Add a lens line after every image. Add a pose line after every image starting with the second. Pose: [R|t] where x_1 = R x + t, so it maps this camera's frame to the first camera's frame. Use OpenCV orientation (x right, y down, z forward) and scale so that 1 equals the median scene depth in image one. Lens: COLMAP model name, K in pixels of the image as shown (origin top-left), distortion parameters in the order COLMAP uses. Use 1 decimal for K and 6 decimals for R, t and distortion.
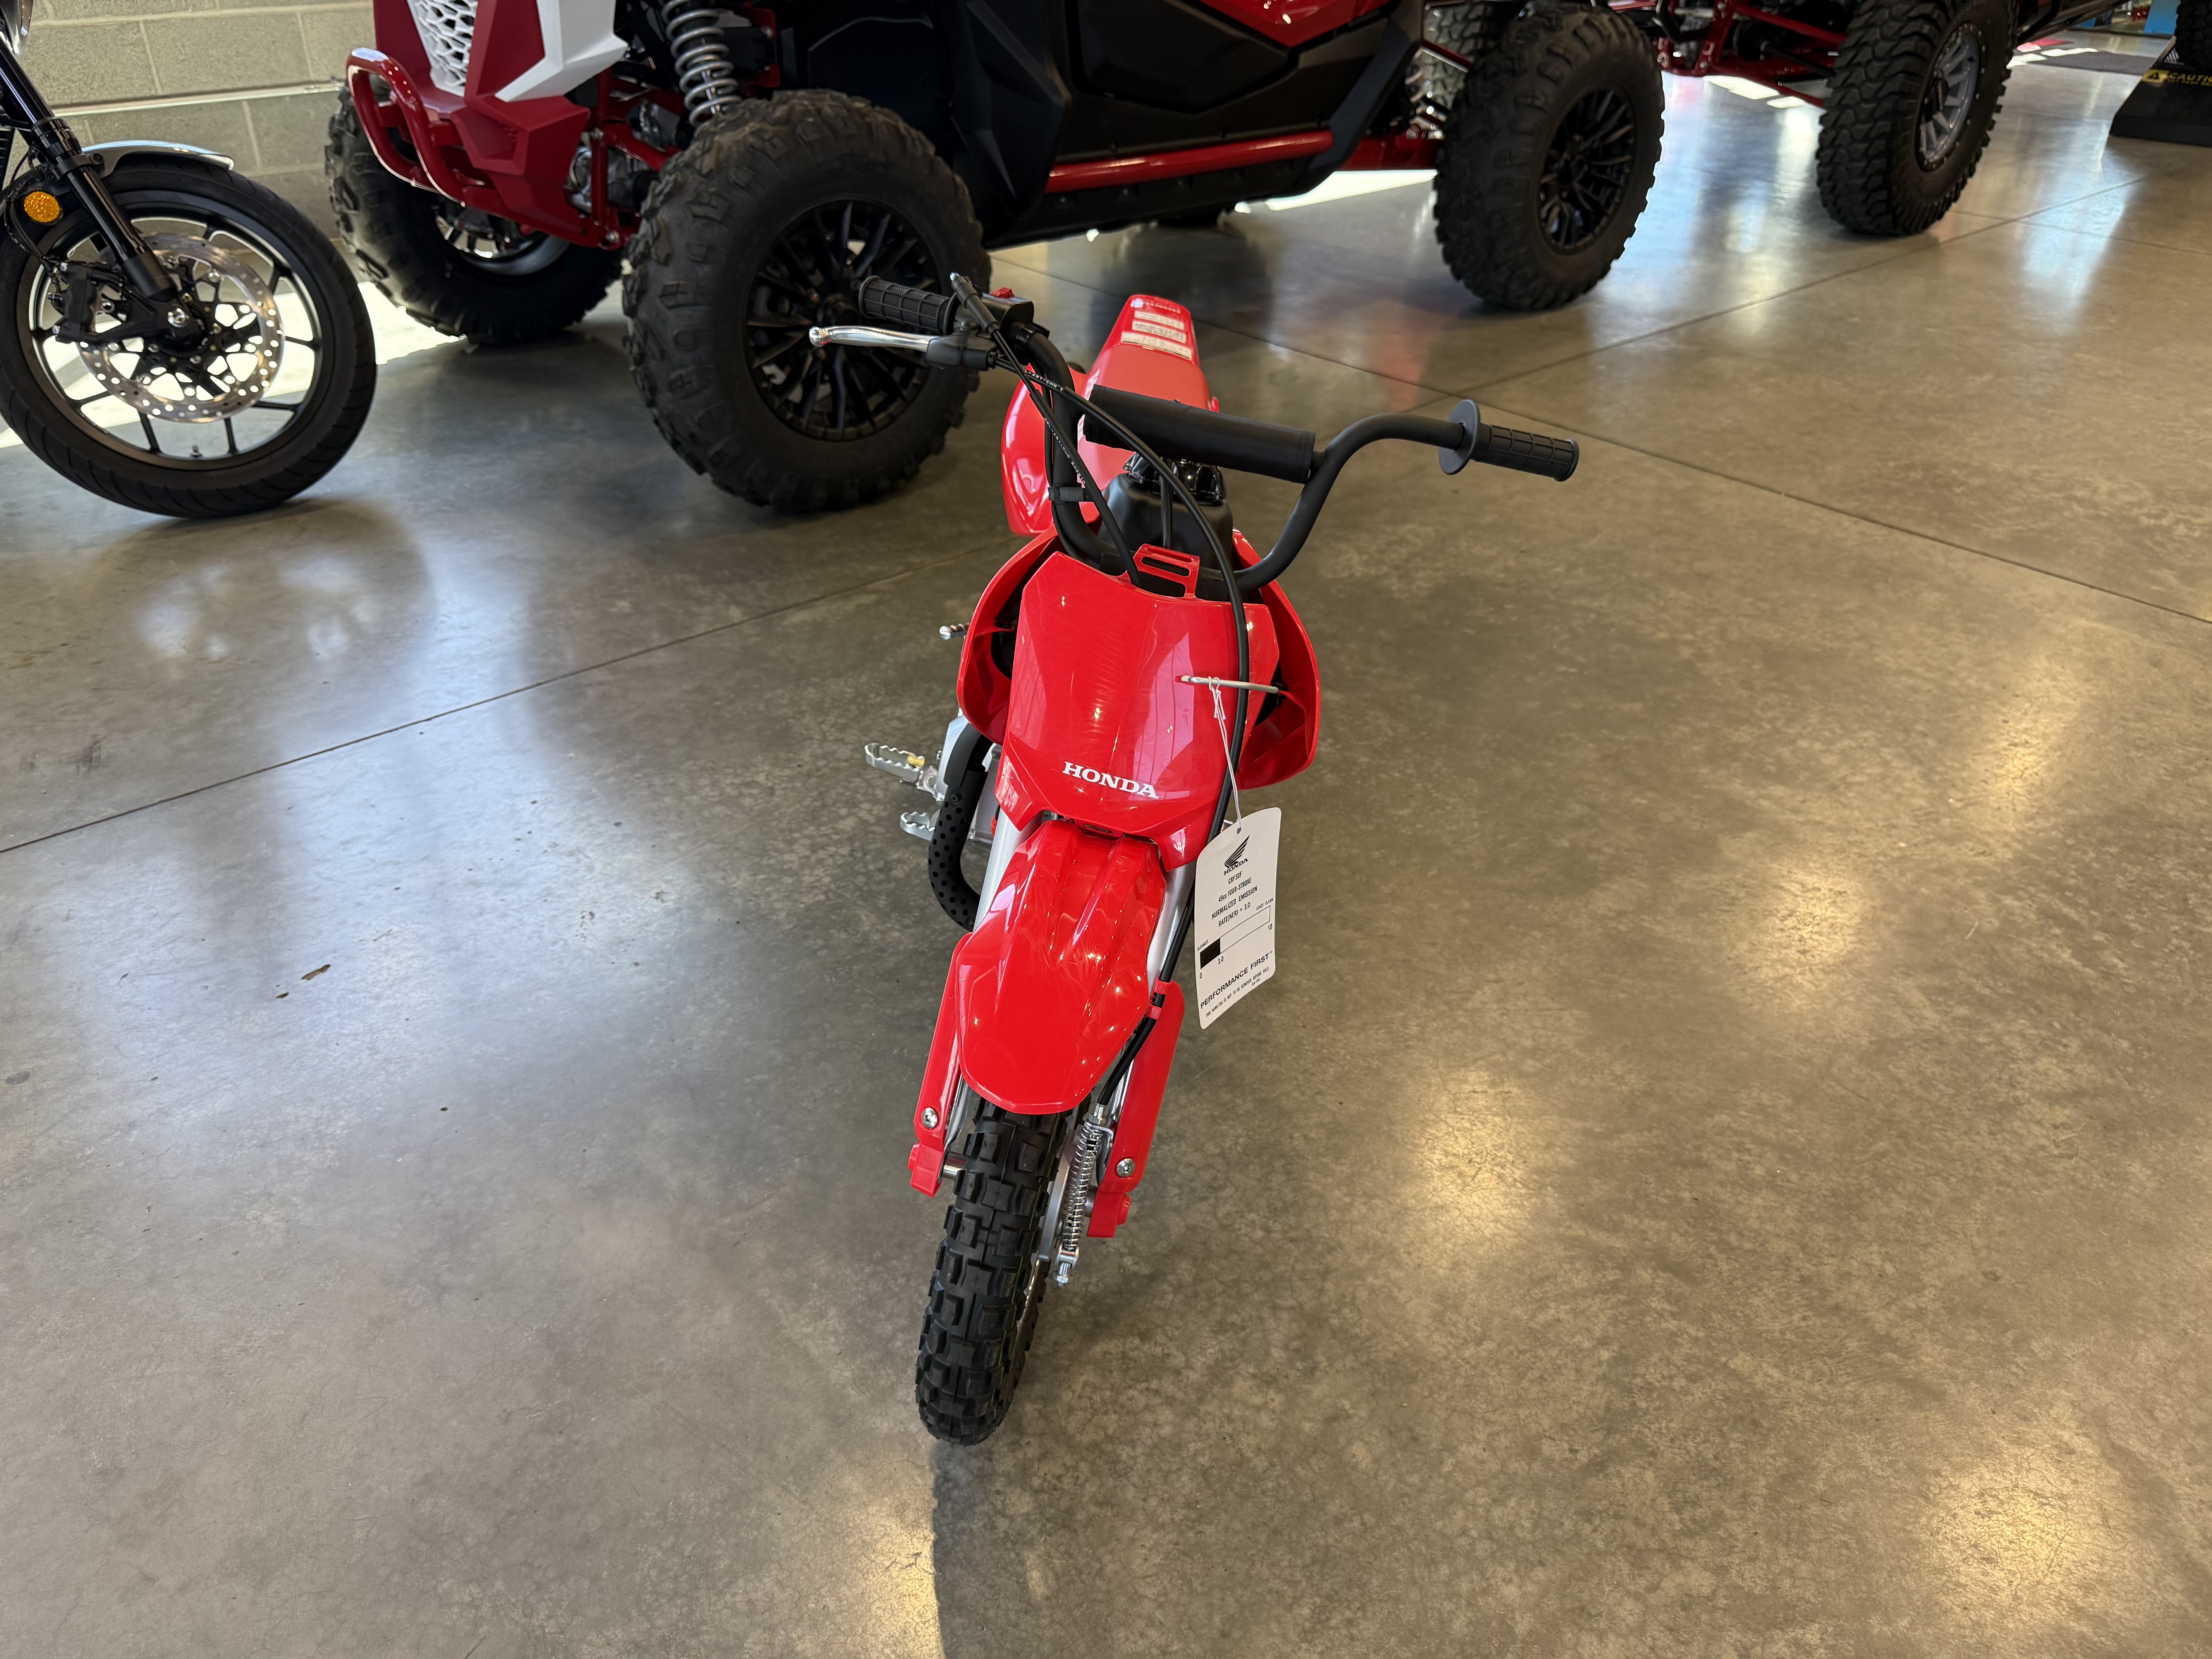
lens RADIAL K [[1572.5, 0, 1110.8], [0, 1572.5, 832.4], [0, 0, 1]] dist [0.012279, -0.016431]
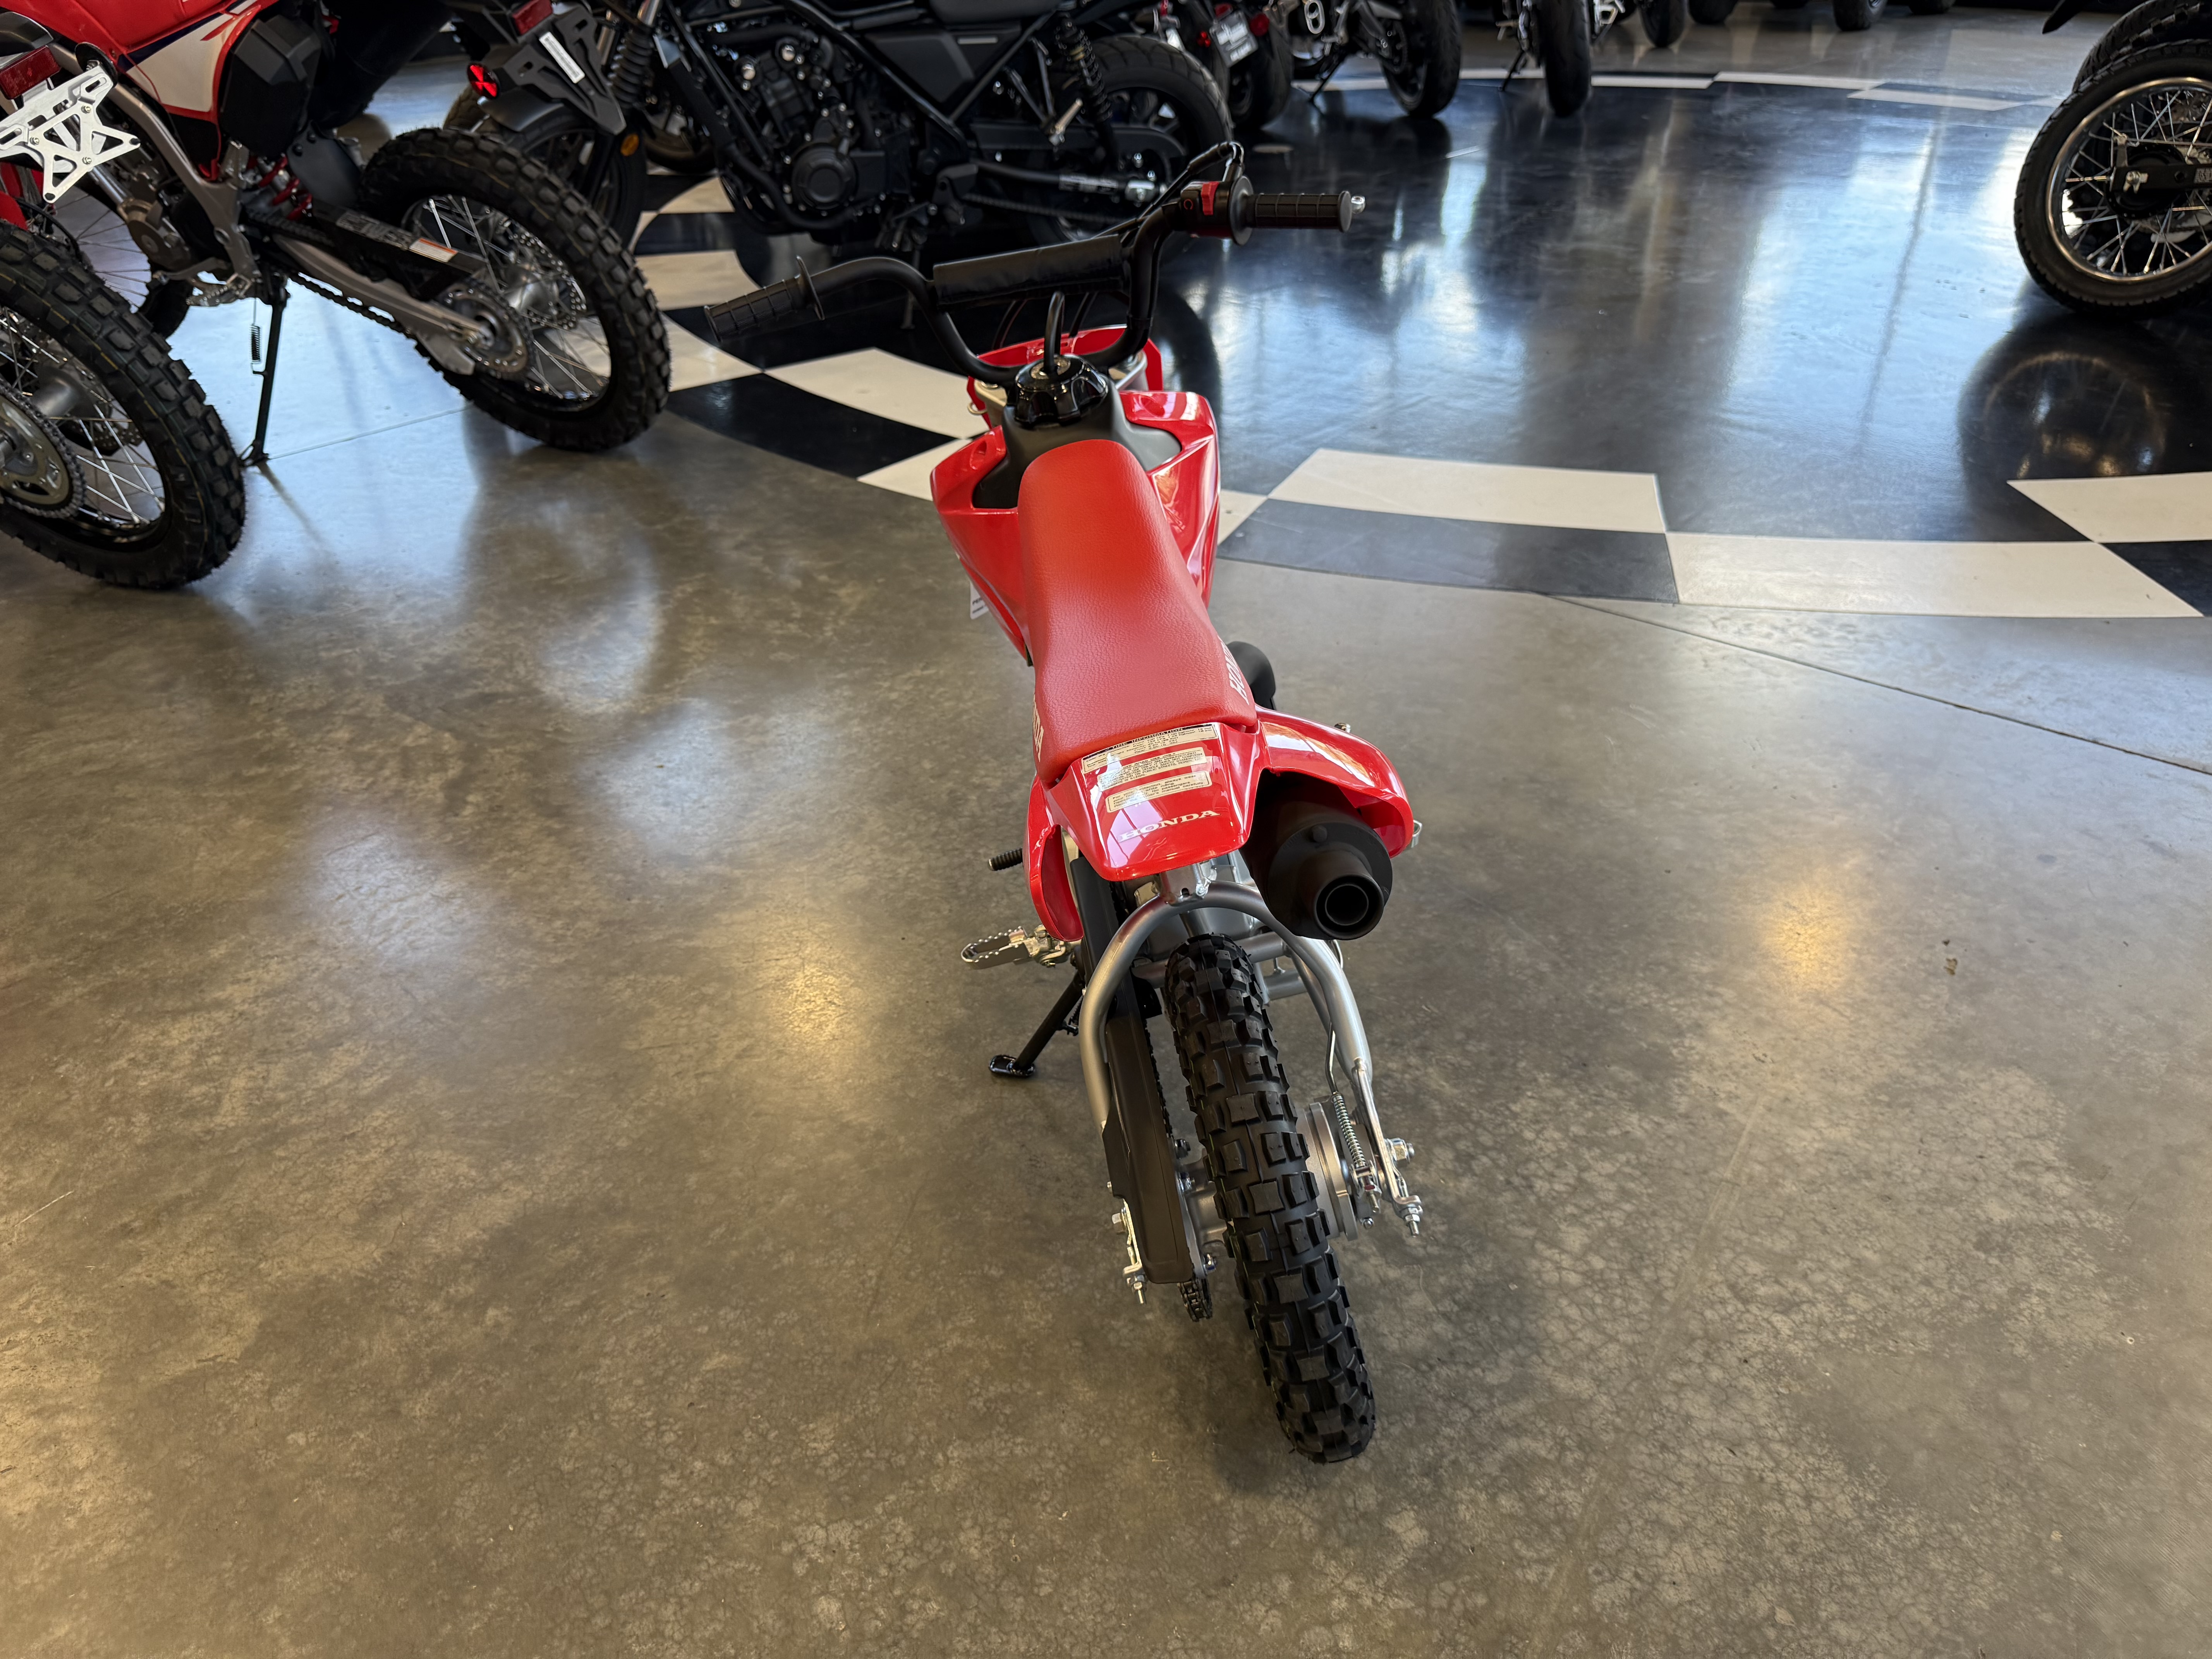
lens RADIAL K [[1569.5, 0, 1106.0], [0, 1569.5, 829.5], [0, 0, 1]] dist [0.100286, -0.173974]
pose [[-0.992059, 0.070841, -0.103928, 0.119408], [-0.063657, 0.429854, 0.900652, -0.901372], [0.108476, 0.900115, -0.421931, 1.460091]]
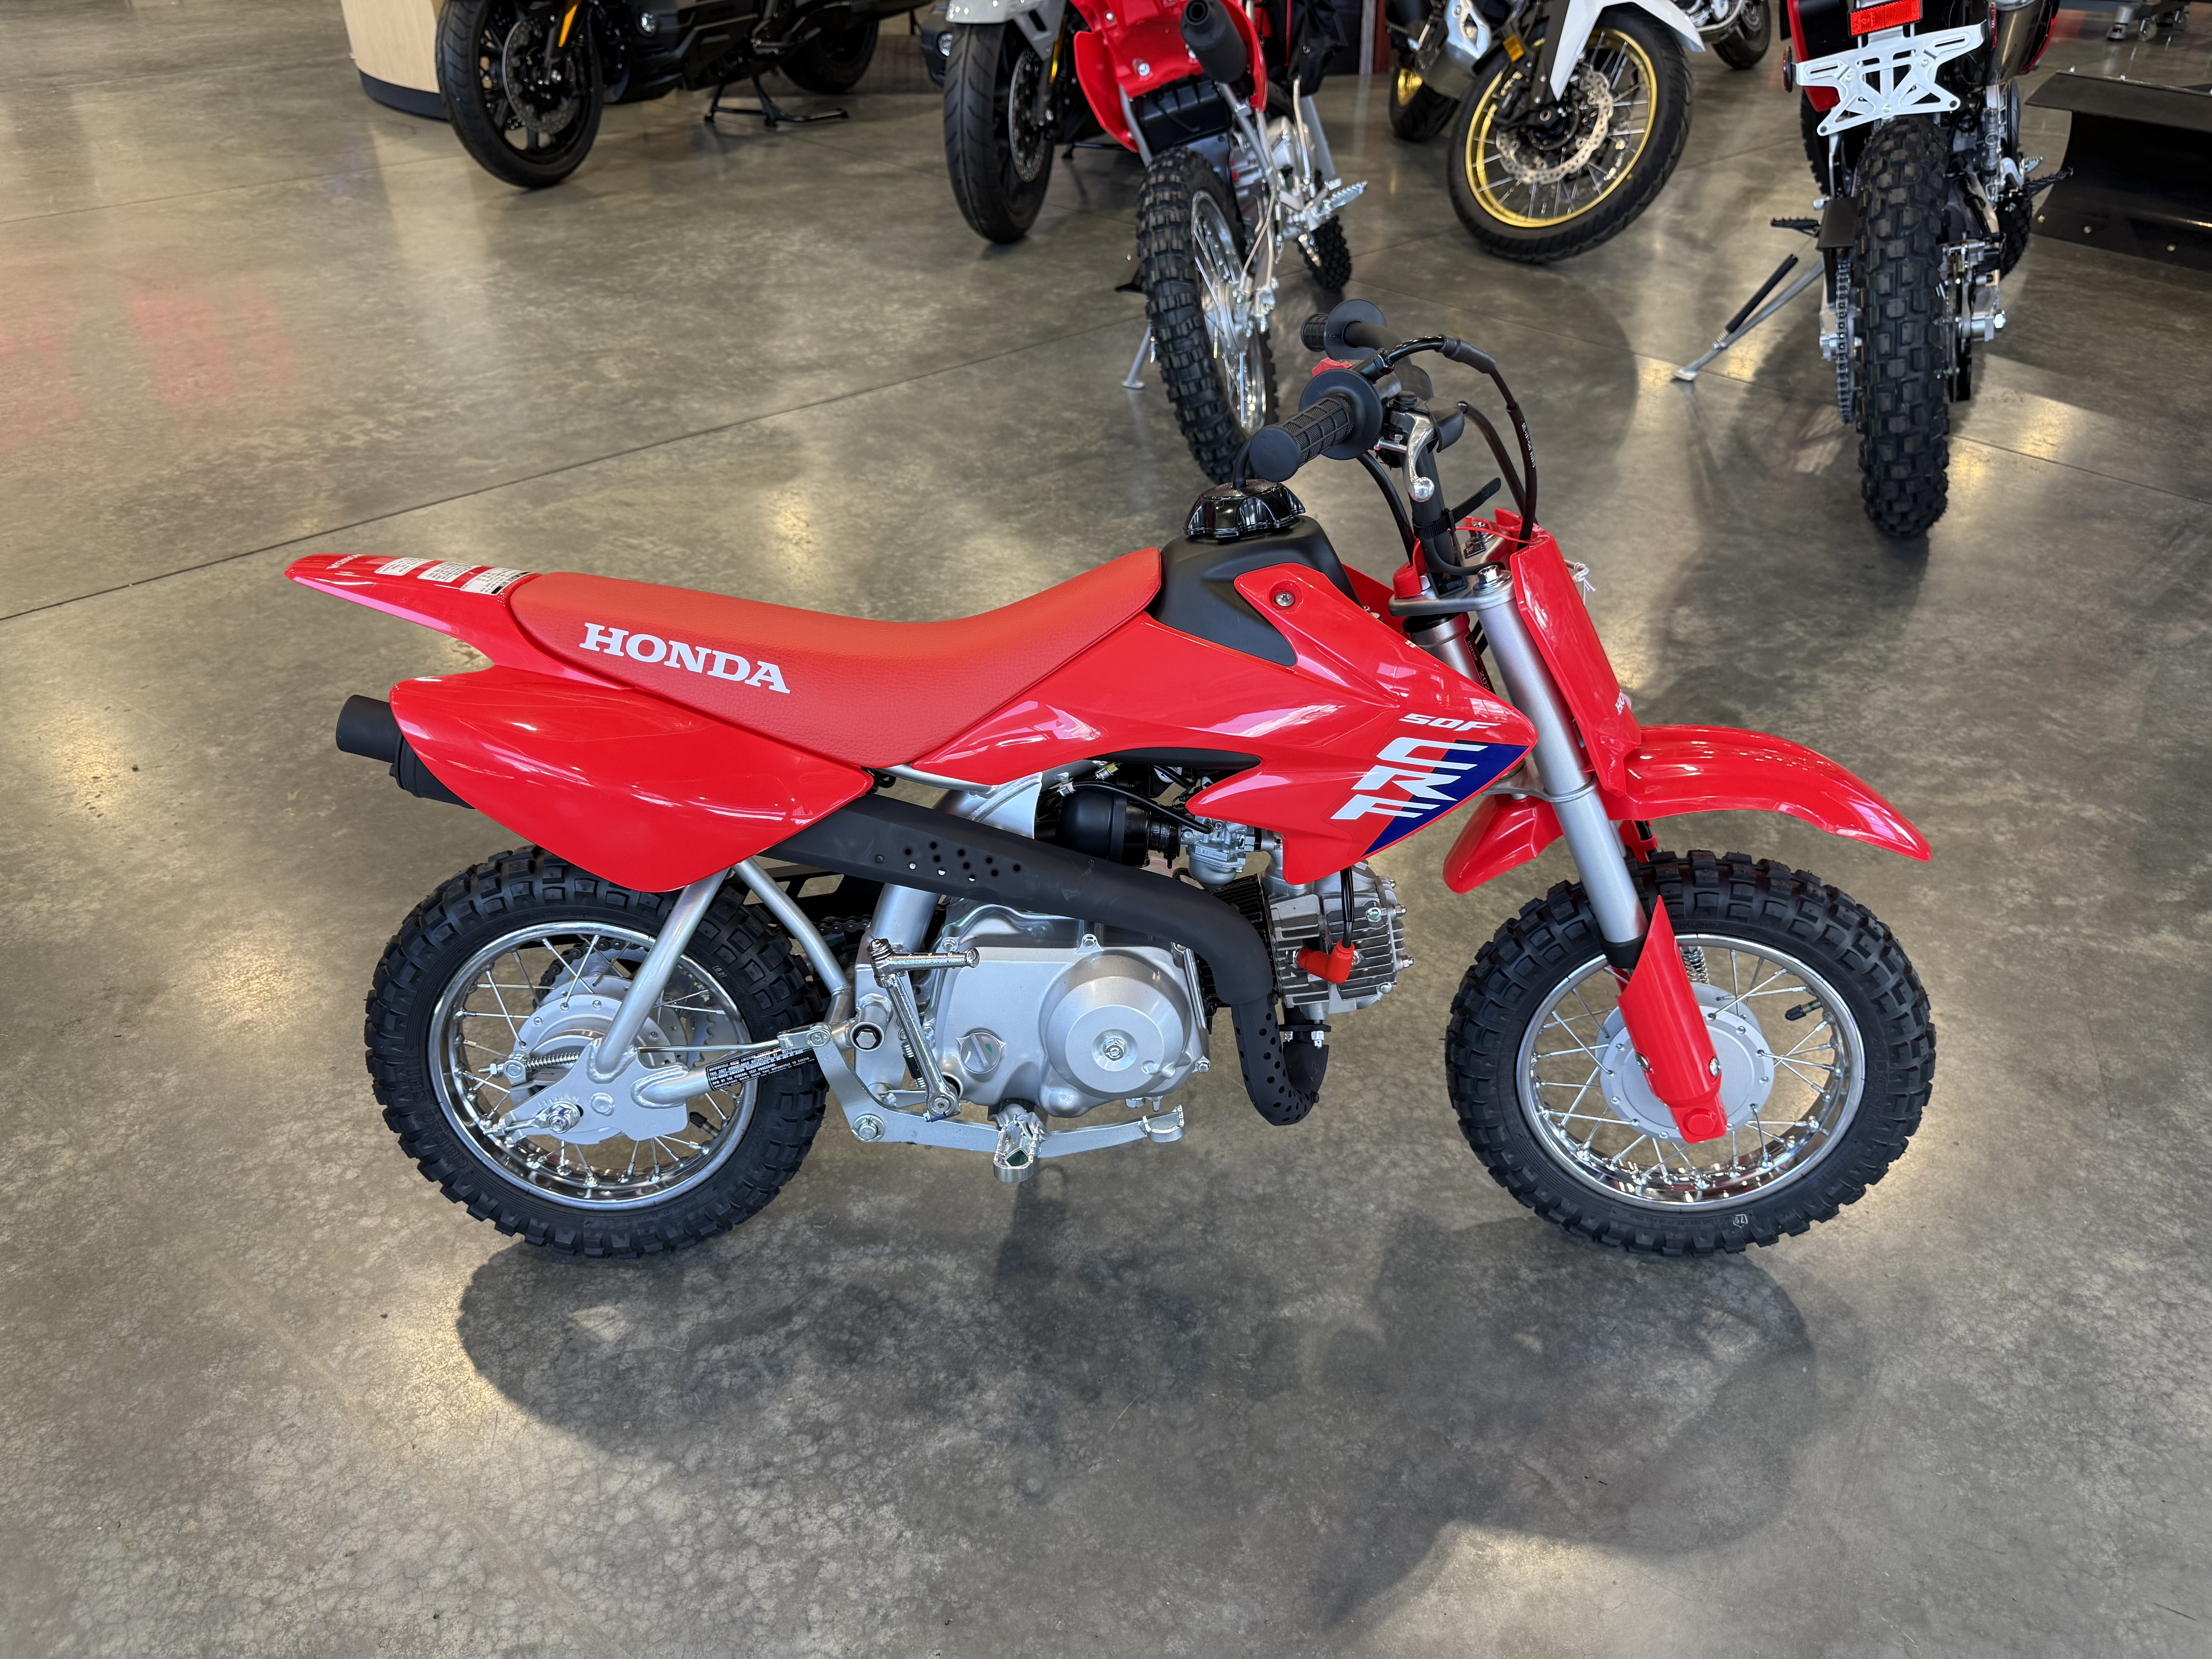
lens RADIAL K [[1612.2, 0, 1103.5], [0, 1612.2, 803.0], [0, 0, 1]] dist [0.068300, -0.104284]
pose [[-0.021372, -0.549225, 0.835401, -0.705429], [0.544285, 0.694519, 0.470528, -0.508645], [-0.838628, 0.464752, 0.284092, 0.748437]]
